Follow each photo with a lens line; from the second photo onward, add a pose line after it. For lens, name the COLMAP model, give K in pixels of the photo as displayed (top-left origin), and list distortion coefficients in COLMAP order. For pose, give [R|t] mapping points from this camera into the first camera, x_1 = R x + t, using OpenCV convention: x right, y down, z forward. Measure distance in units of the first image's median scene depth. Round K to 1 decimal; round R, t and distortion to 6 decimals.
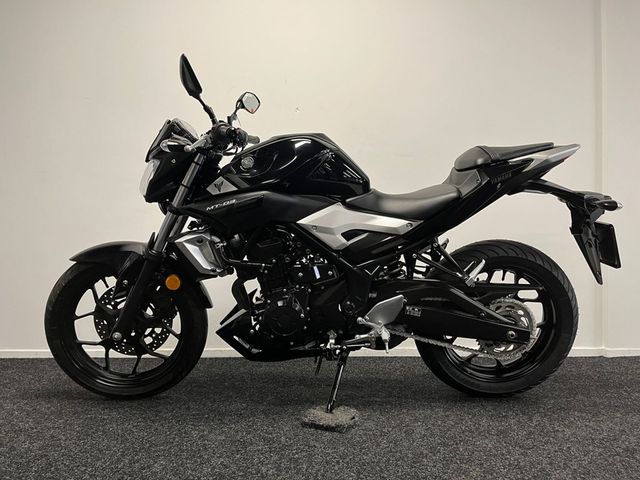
lens RADIAL K [[486.7, 0, 325.8], [0, 486.7, 239.1], [0, 0, 1]] dist [0.056545, -0.092998]
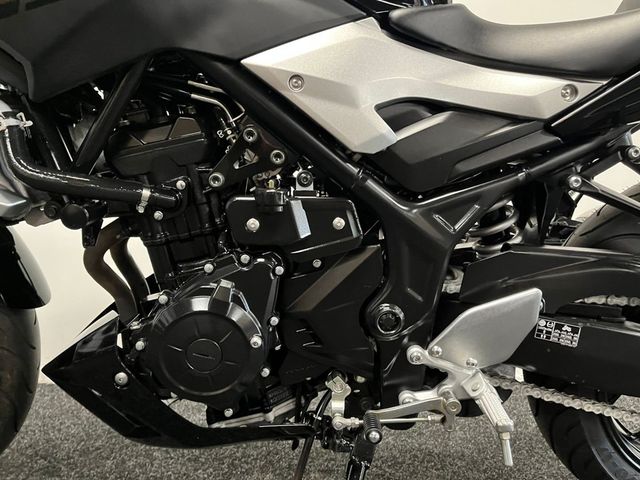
lens RADIAL K [[486.7, 0, 325.8], [0, 486.7, 239.1], [0, 0, 1]] dist [0.056545, -0.092998]
pose [[0.999654, 0.025715, 0.005542, -0.002092], [-0.025886, 0.999106, 0.033430, 0.067746], [-0.004677, -0.033561, 0.999426, 0.624593]]
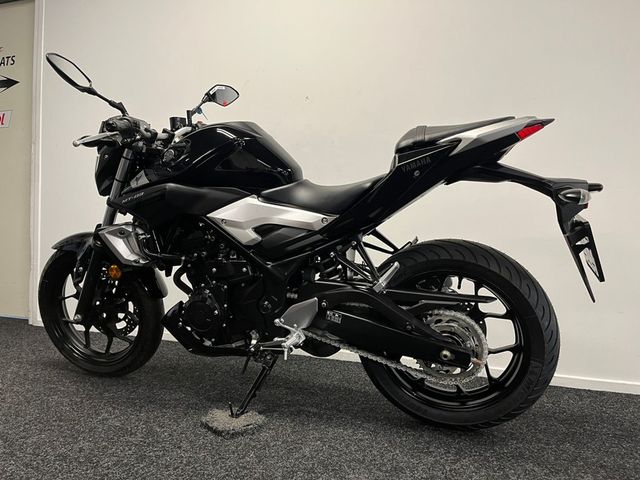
lens RADIAL K [[486.7, 0, 325.8], [0, 486.7, 239.1], [0, 0, 1]] dist [0.056545, -0.092998]
pose [[0.934241, 0.025271, -0.355746, 0.475912], [-0.020382, 0.999639, 0.017484, -0.009223], [0.356059, -0.009083, 0.934419, 0.165993]]
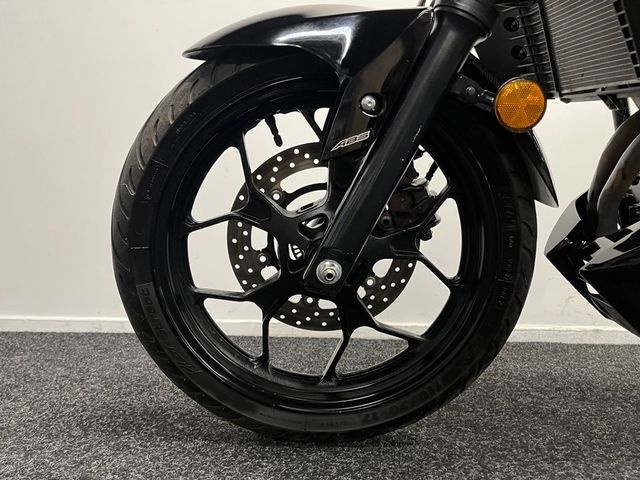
lens RADIAL K [[487.7, 0, 310.7], [0, 487.7, 237.7], [0, 0, 1]] dist [0.033329, -0.003341]
pose [[0.998989, 0.016763, -0.041703, -0.420251], [-0.015435, 0.999370, 0.031953, 0.162219], [0.042213, -0.031277, 0.998619, 0.657337]]
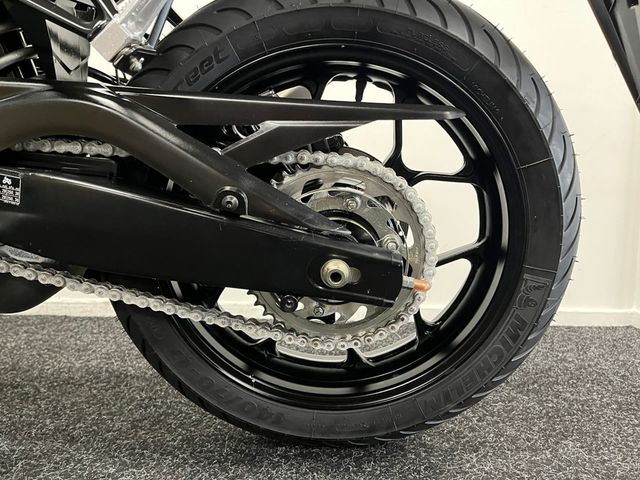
lens RADIAL K [[486.7, 0, 325.8], [0, 486.7, 239.1], [0, 0, 1]] dist [0.056545, -0.092998]
pose [[0.999204, 0.017706, -0.035744, 0.381240], [-0.014027, 0.994819, 0.100687, 0.145733], [0.037342, -0.100105, 0.994276, 0.713289]]
